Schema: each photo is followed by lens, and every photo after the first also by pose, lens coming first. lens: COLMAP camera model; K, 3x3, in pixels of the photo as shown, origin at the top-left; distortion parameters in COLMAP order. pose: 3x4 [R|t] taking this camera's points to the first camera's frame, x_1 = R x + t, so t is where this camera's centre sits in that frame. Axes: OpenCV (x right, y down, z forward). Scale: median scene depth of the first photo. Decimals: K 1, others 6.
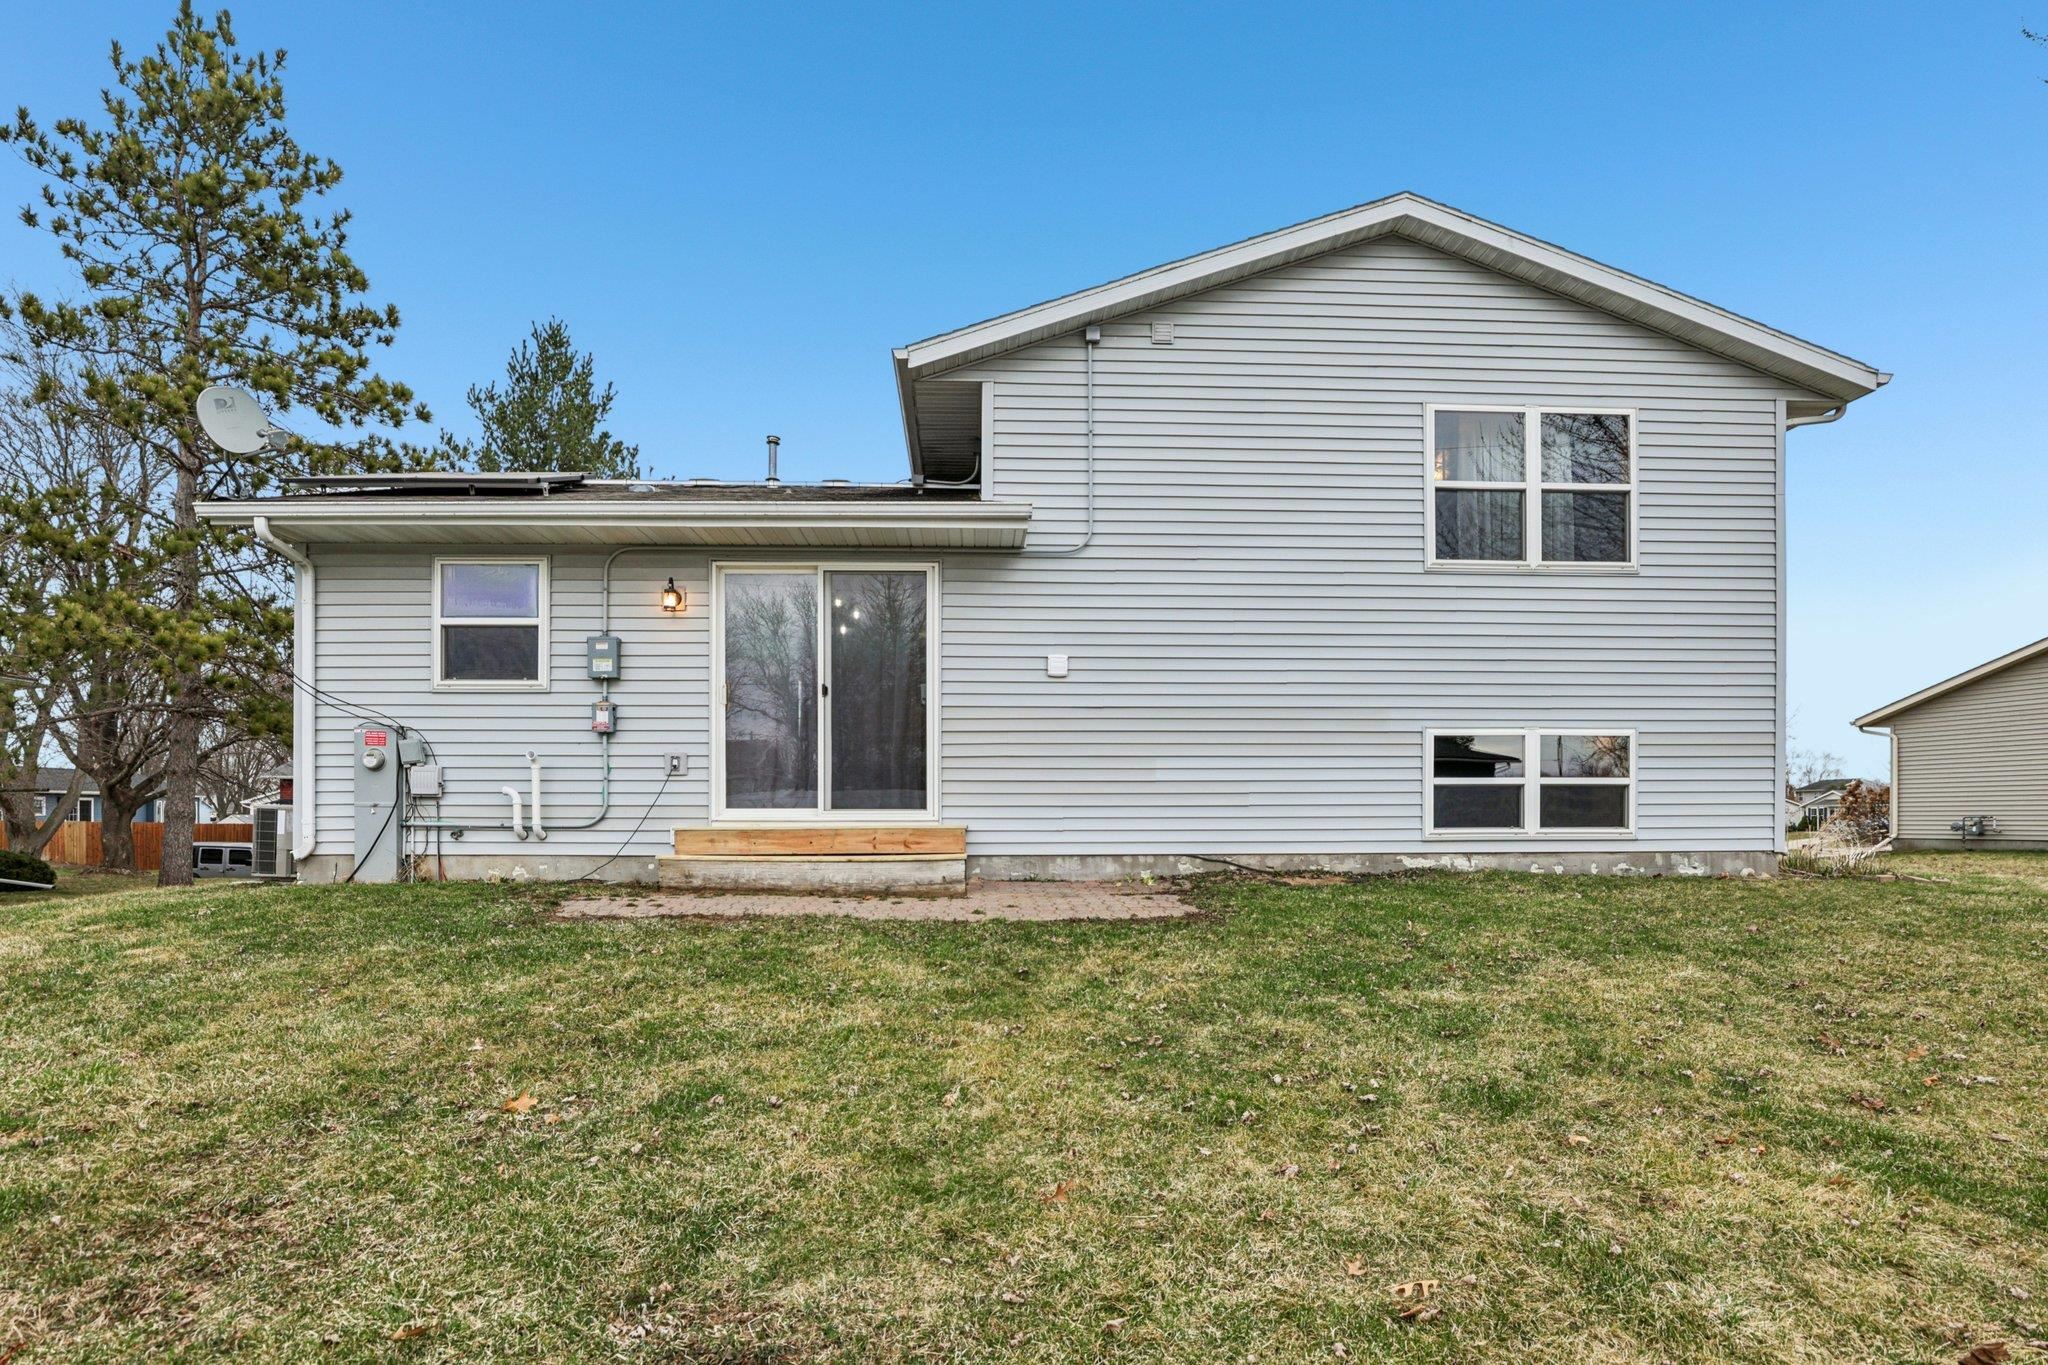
lens RADIAL K [[1054.5, 0, 1005.2], [0, 1054.5, 761.8], [0, 0, 1]] dist [-0.015297, 0.000076]
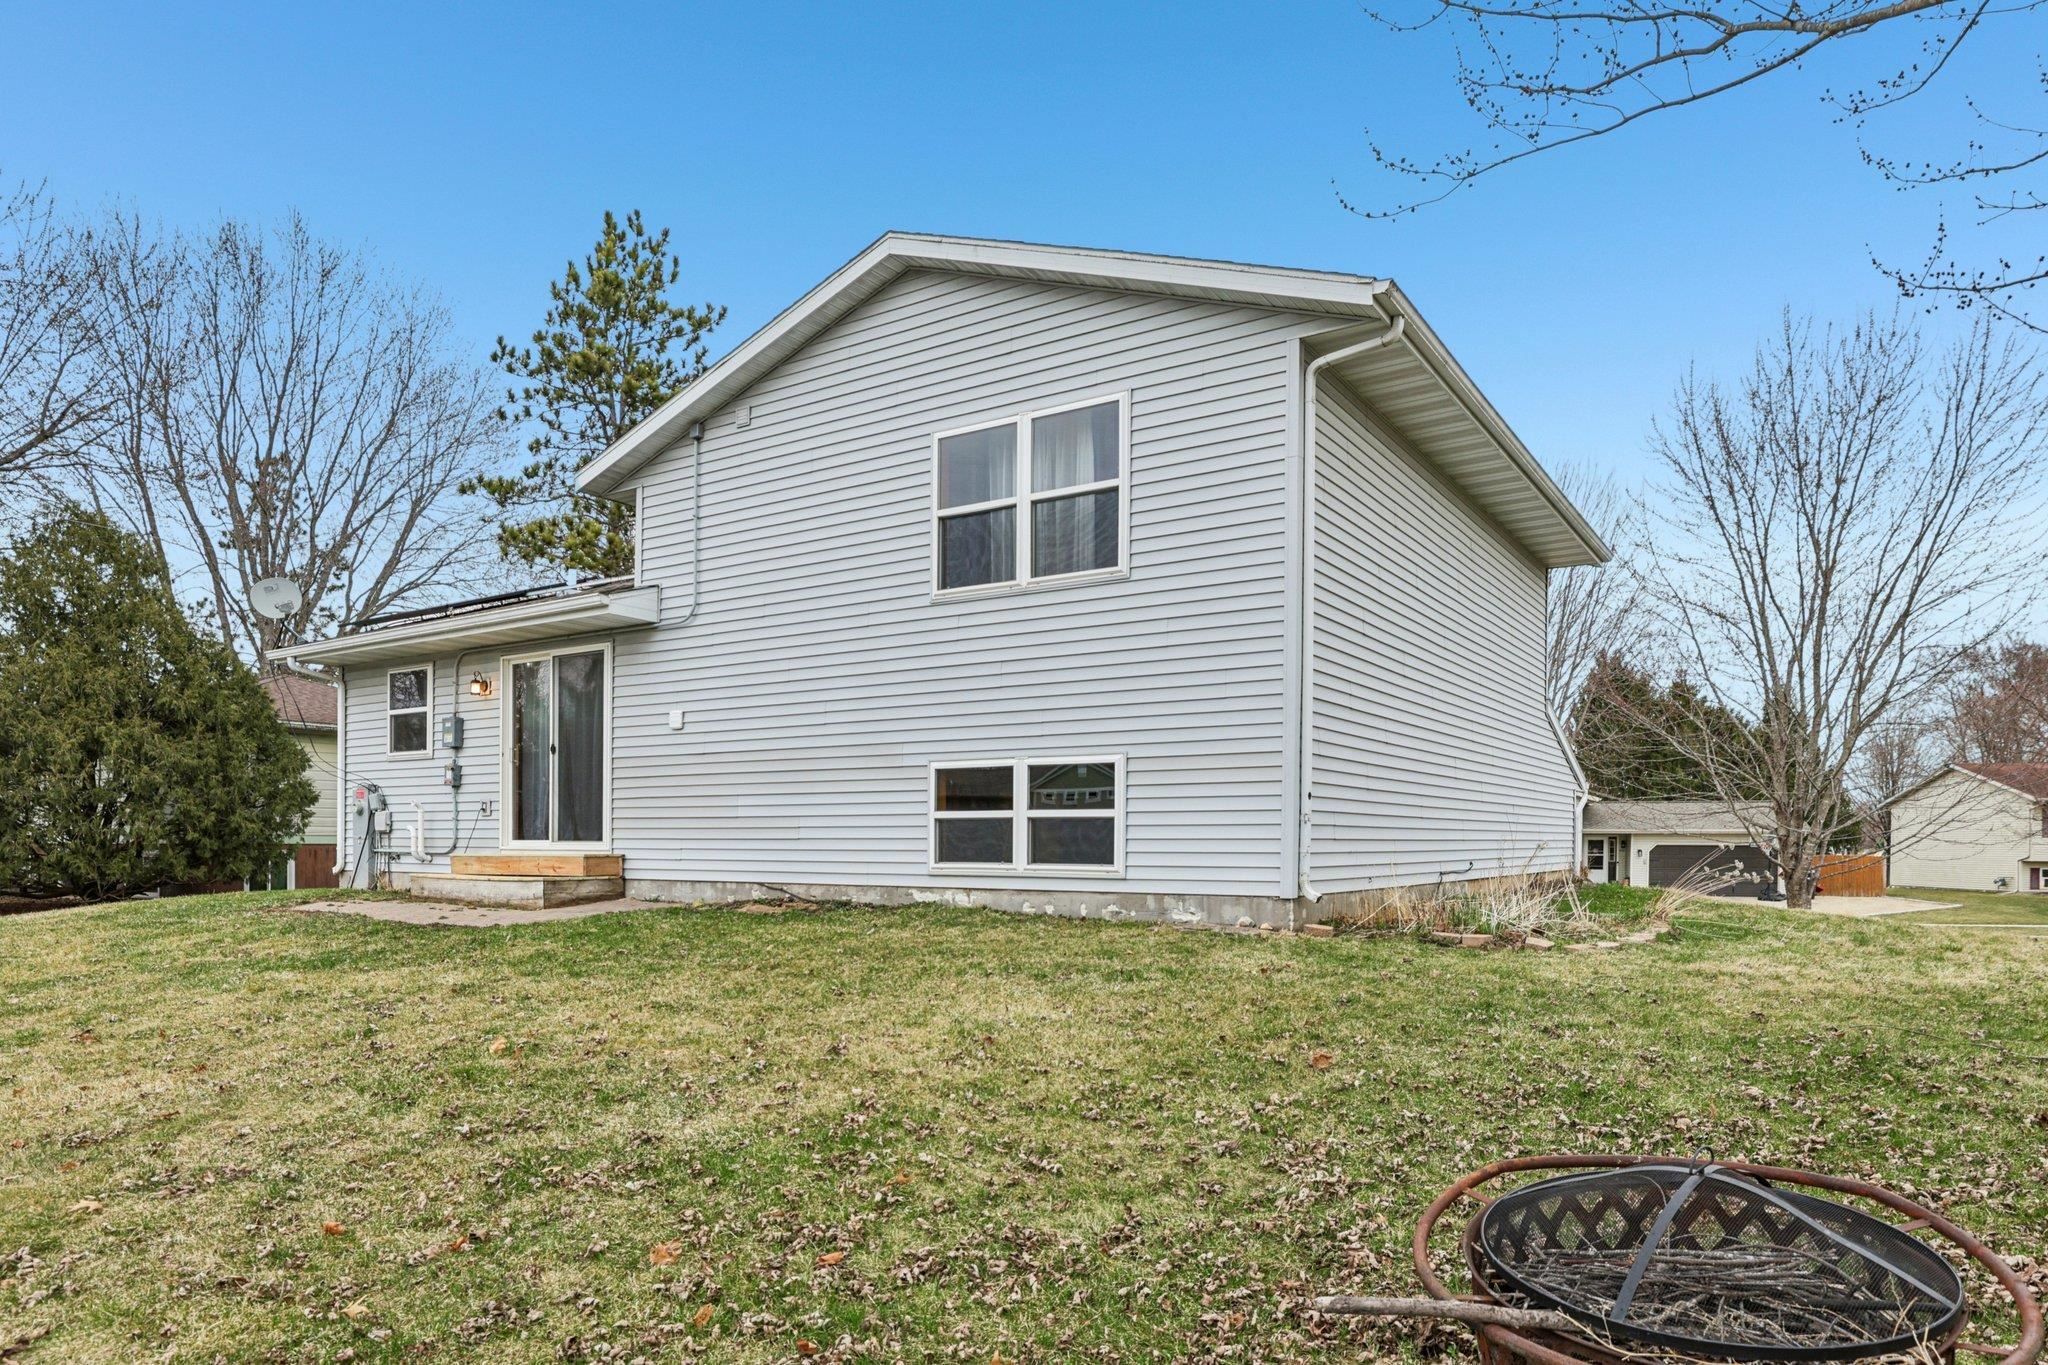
lens RADIAL K [[1238.0, 0, 1018.9], [0, 1238.0, 769.6], [0, 0, 1]] dist [0.000761, 0.000552]
pose [[0.811328, -0.030275, -0.583807, 1.152247], [0.025548, 0.999540, -0.016330, -0.003314], [0.584033, -0.001666, 0.811728, 0.100494]]
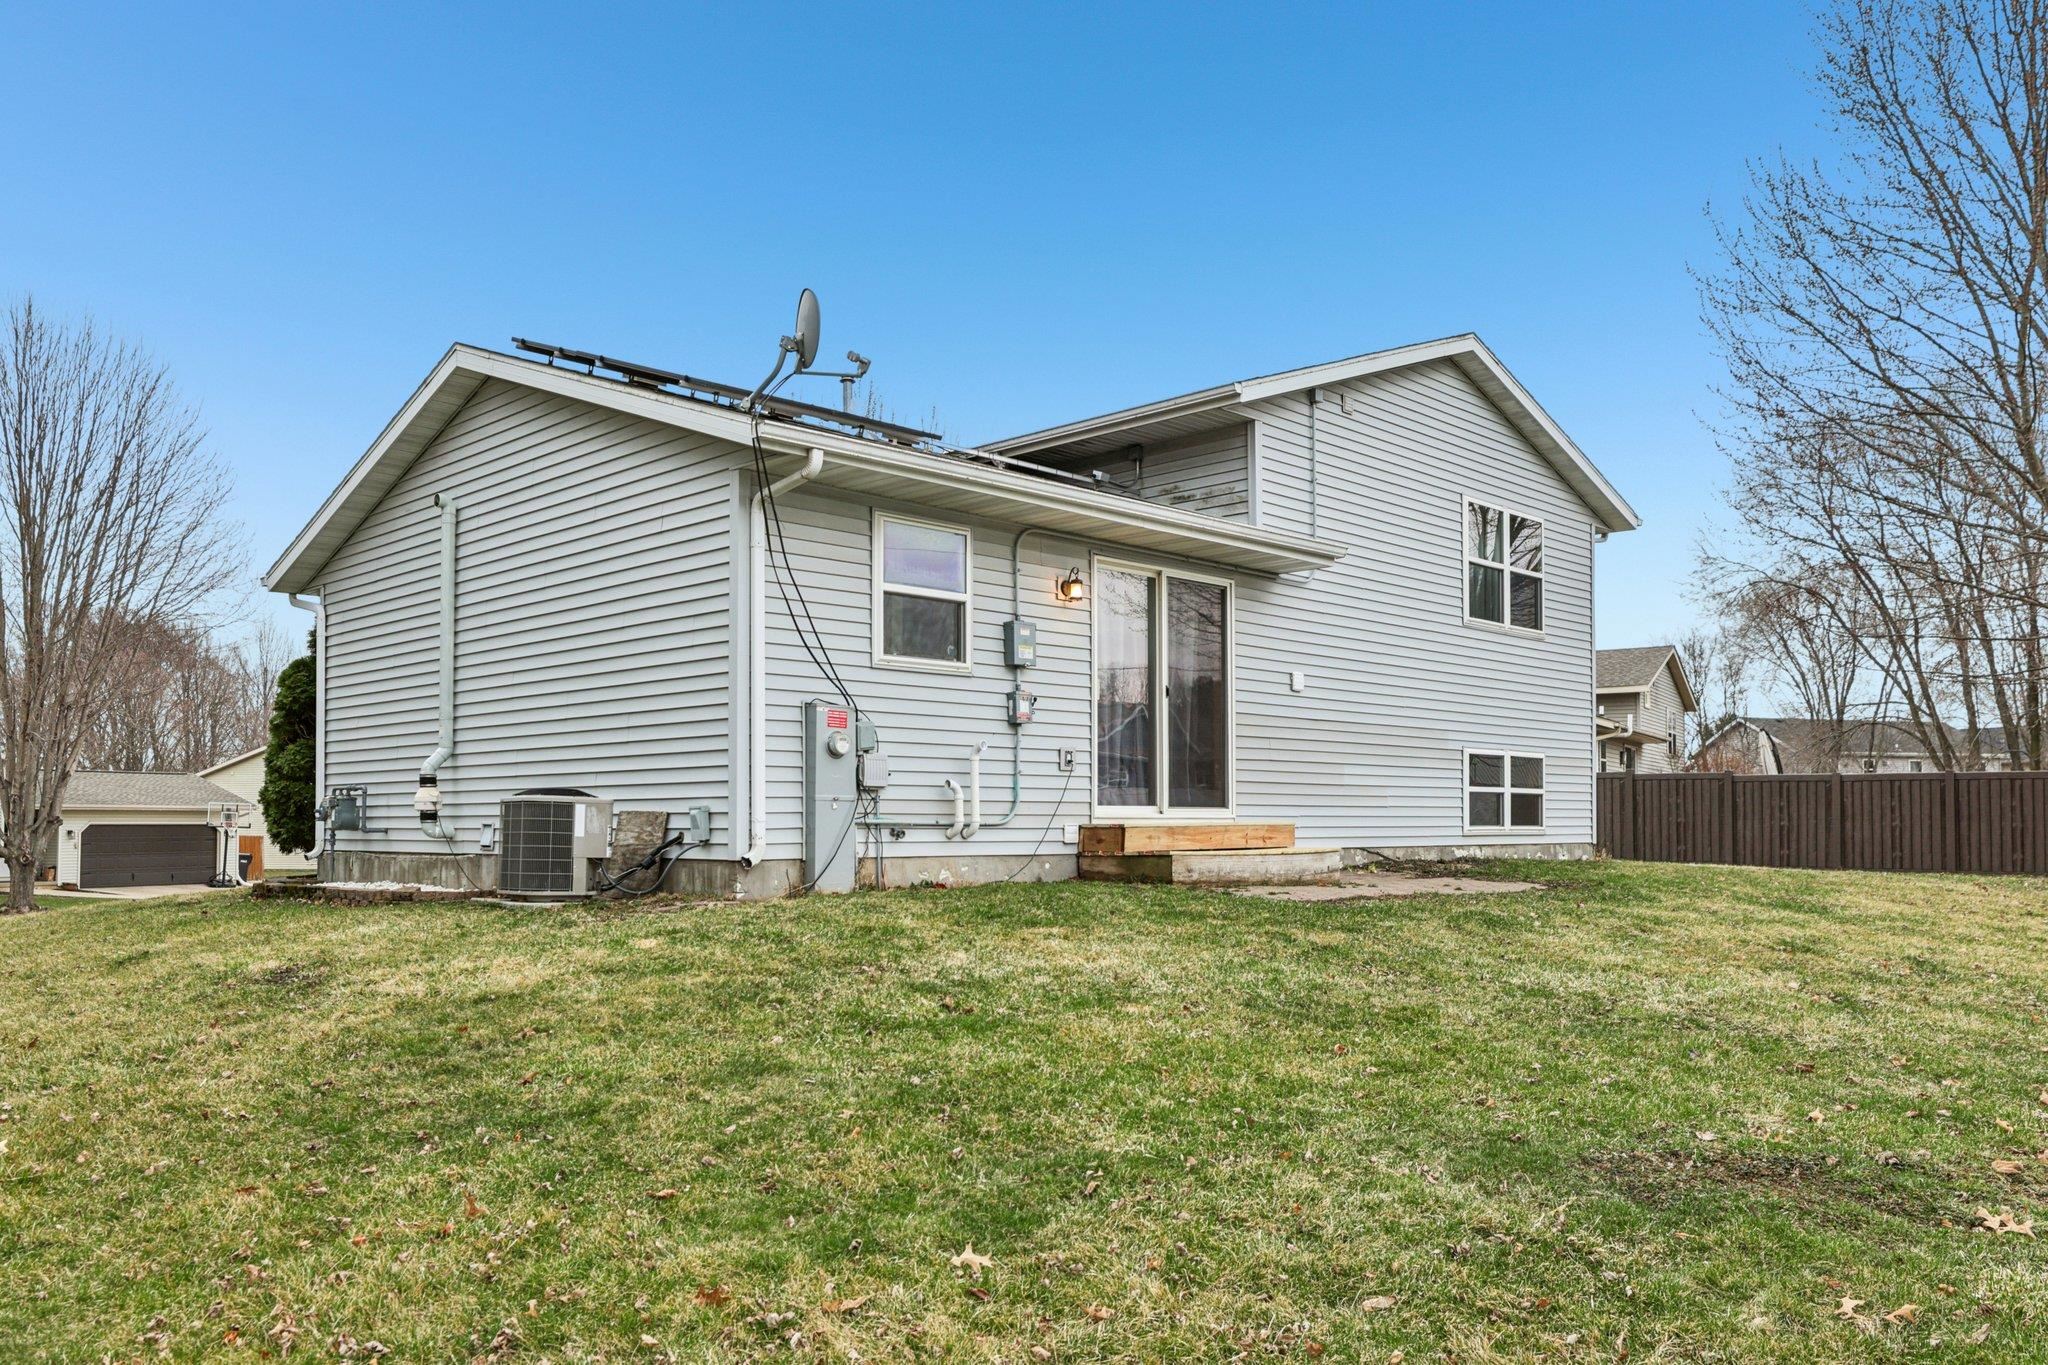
lens RADIAL K [[1526.0, 0, 1021.5], [0, 1526.0, 679.7], [0, 0, 1]] dist [-0.002169, -0.000034]
pose [[0.733791, 0.064236, 0.676331, -1.258493], [-0.031460, 0.997665, -0.060622, 0.015170], [-0.678646, 0.023206, 0.734099, 0.001402]]
